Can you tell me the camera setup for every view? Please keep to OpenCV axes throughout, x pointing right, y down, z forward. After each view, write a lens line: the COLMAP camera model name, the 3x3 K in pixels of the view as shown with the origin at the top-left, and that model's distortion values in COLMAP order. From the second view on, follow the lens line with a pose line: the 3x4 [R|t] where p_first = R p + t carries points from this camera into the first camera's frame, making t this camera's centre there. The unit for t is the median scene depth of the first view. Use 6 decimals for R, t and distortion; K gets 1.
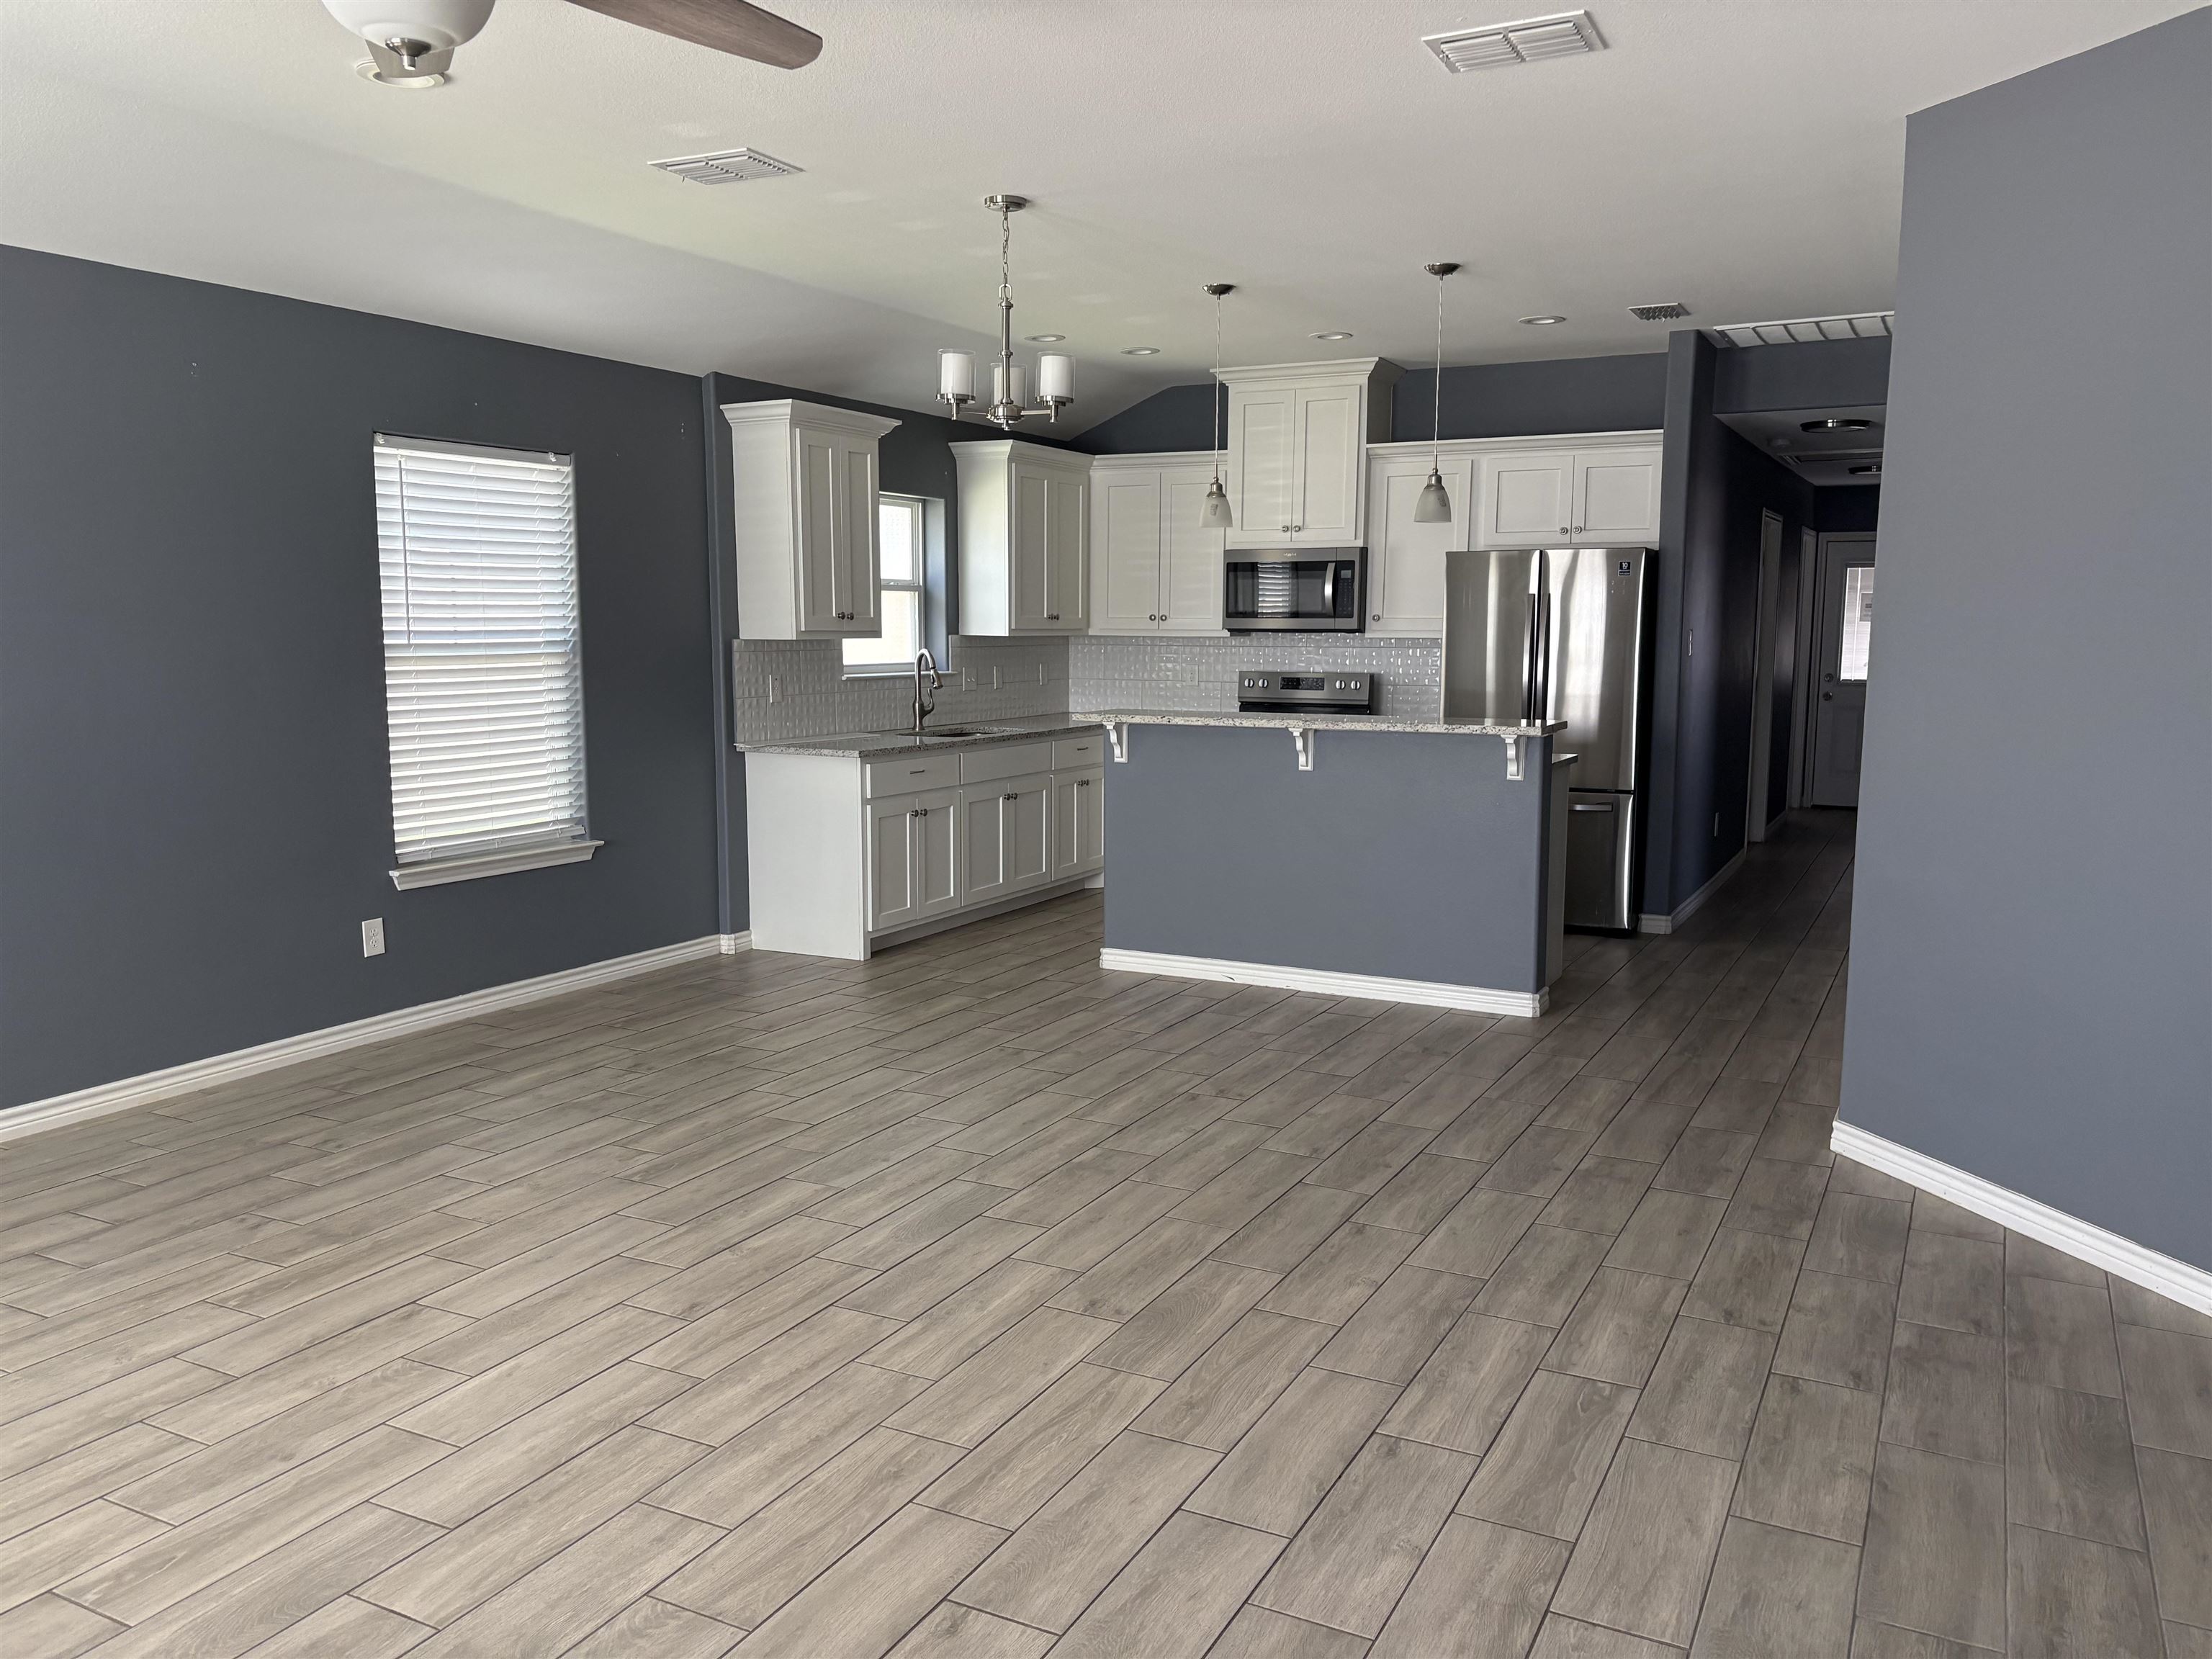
lens RADIAL K [[1685.4, 0, 1101.6], [0, 1685.4, 786.4], [0, 0, 1]] dist [0.047296, -0.002765]
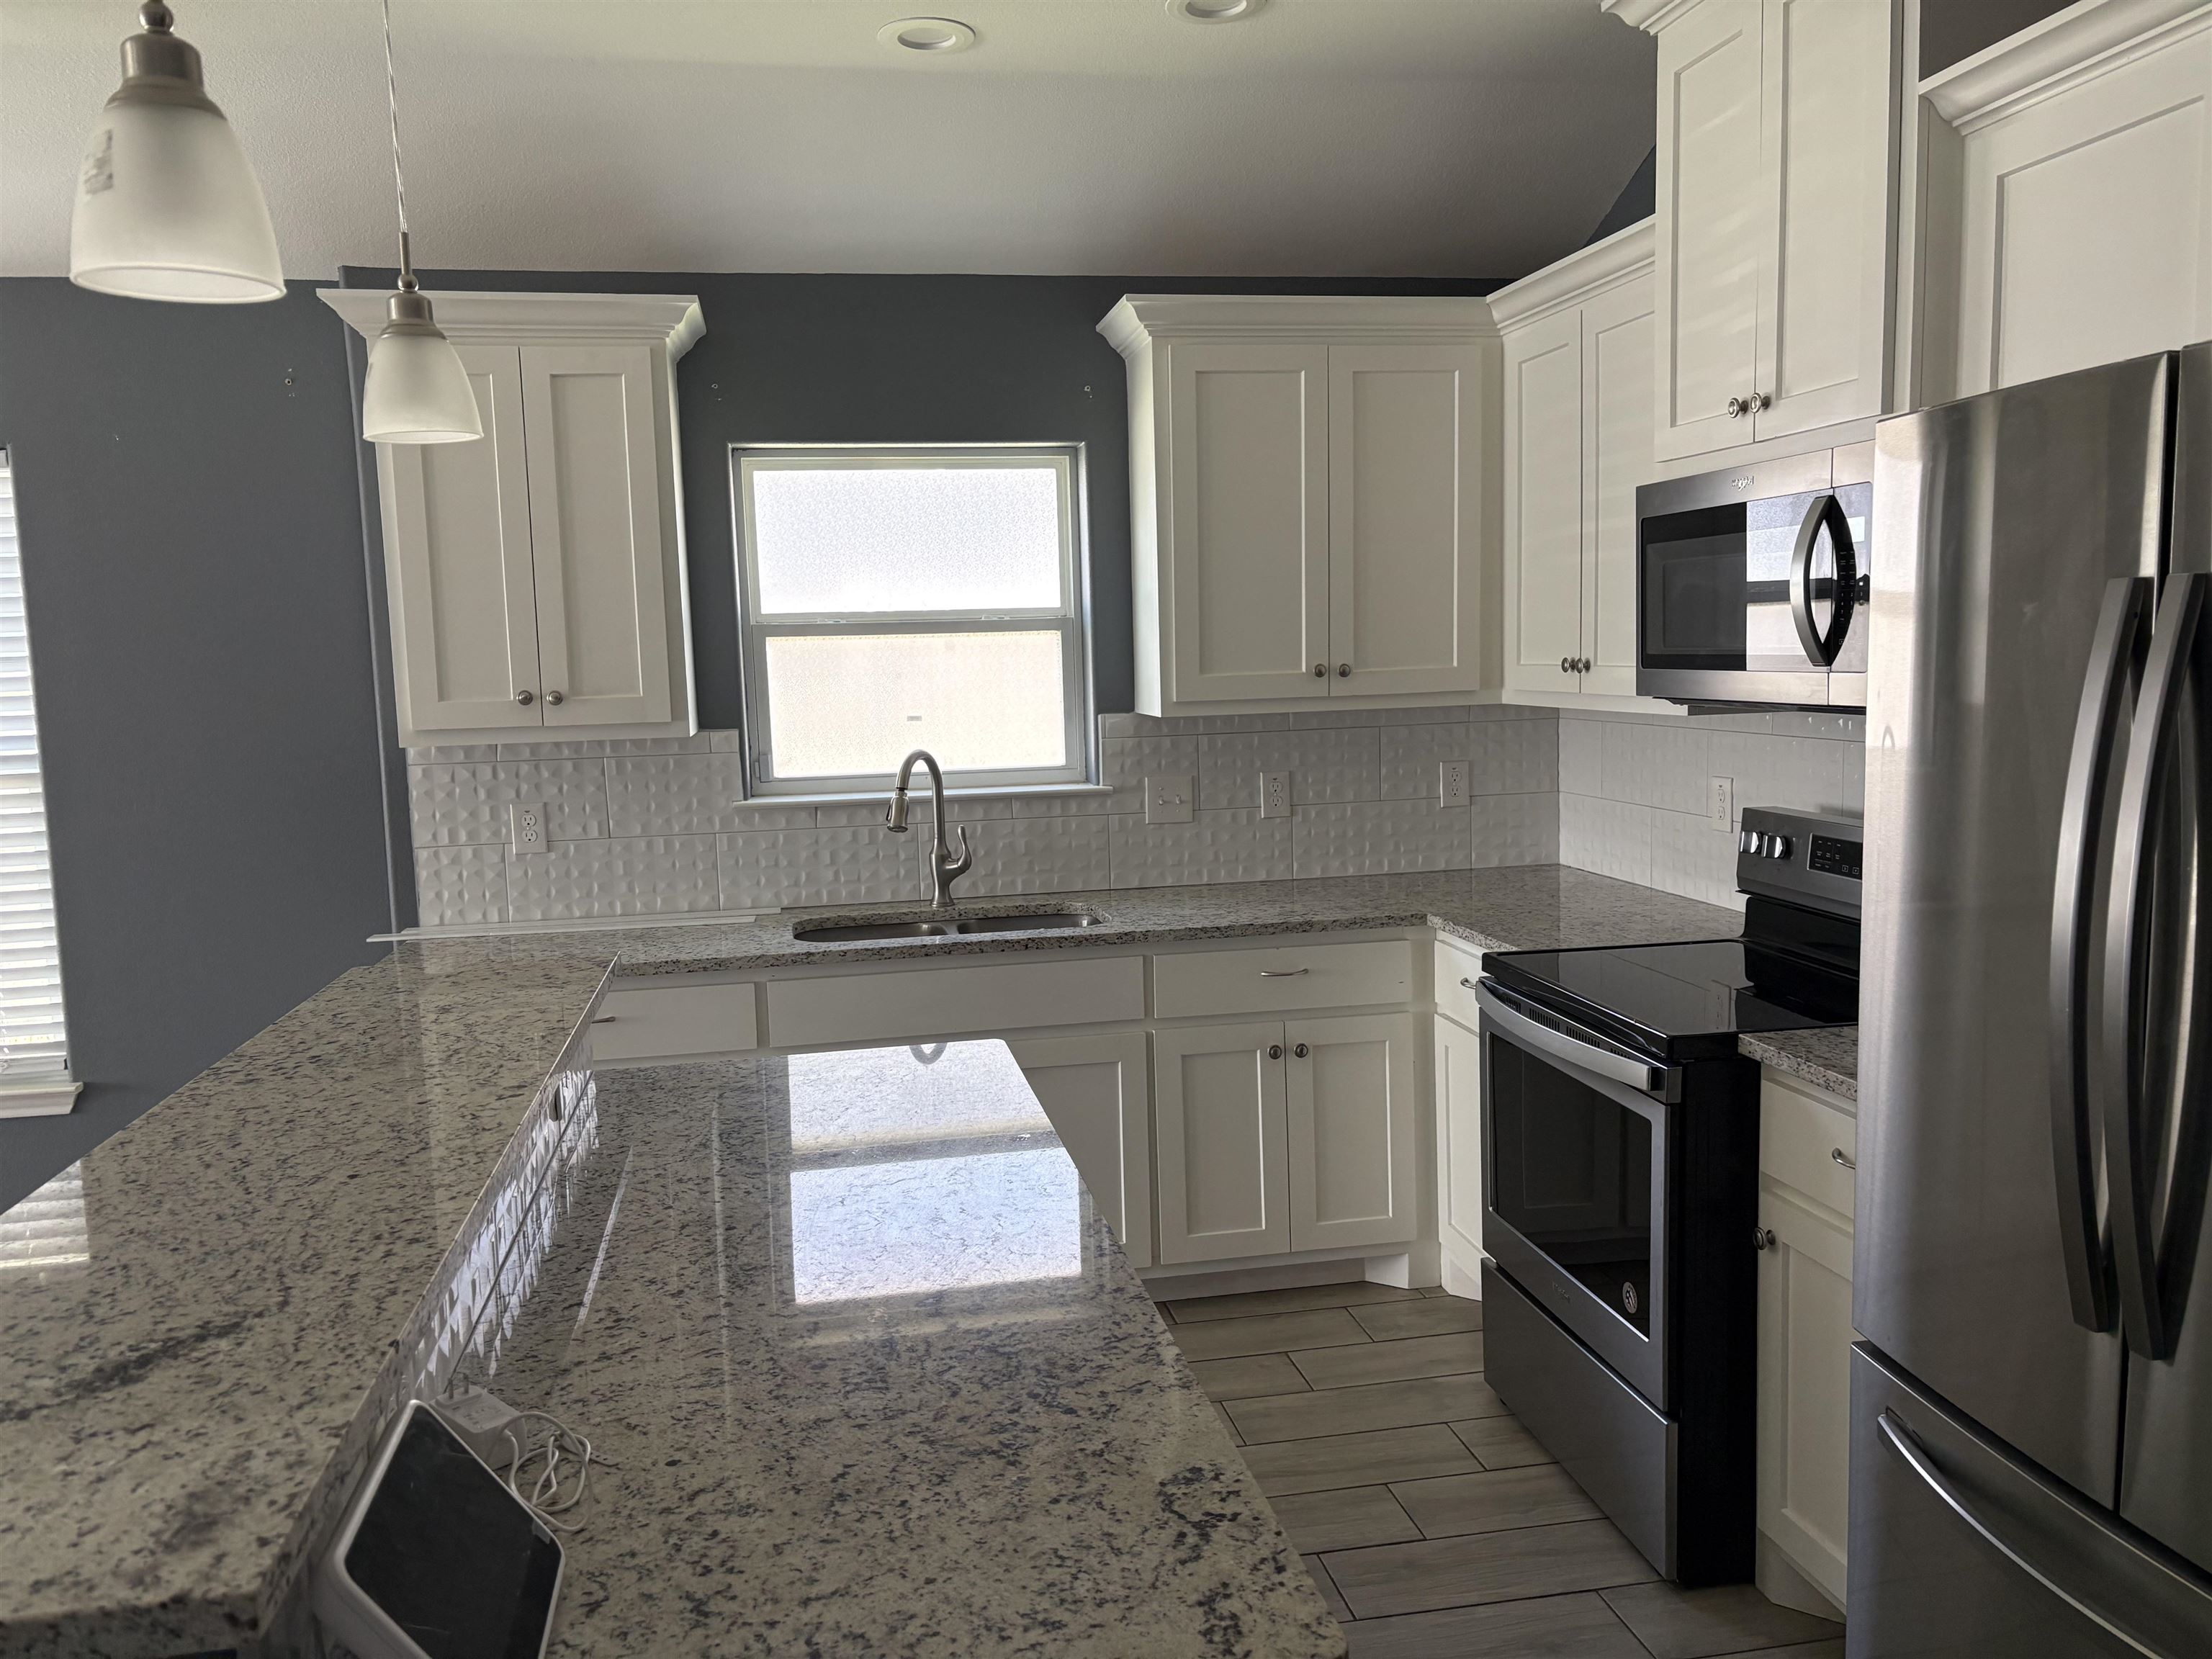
lens RADIAL K [[1685.4, 0, 1101.6], [0, 1685.4, 786.4], [0, 0, 1]] dist [0.047296, -0.002765]
pose [[0.615561, 0.042794, -0.786926, 0.303616], [-0.046664, 0.998752, 0.017811, -0.076846], [0.786706, 0.025757, 0.616790, 0.691301]]
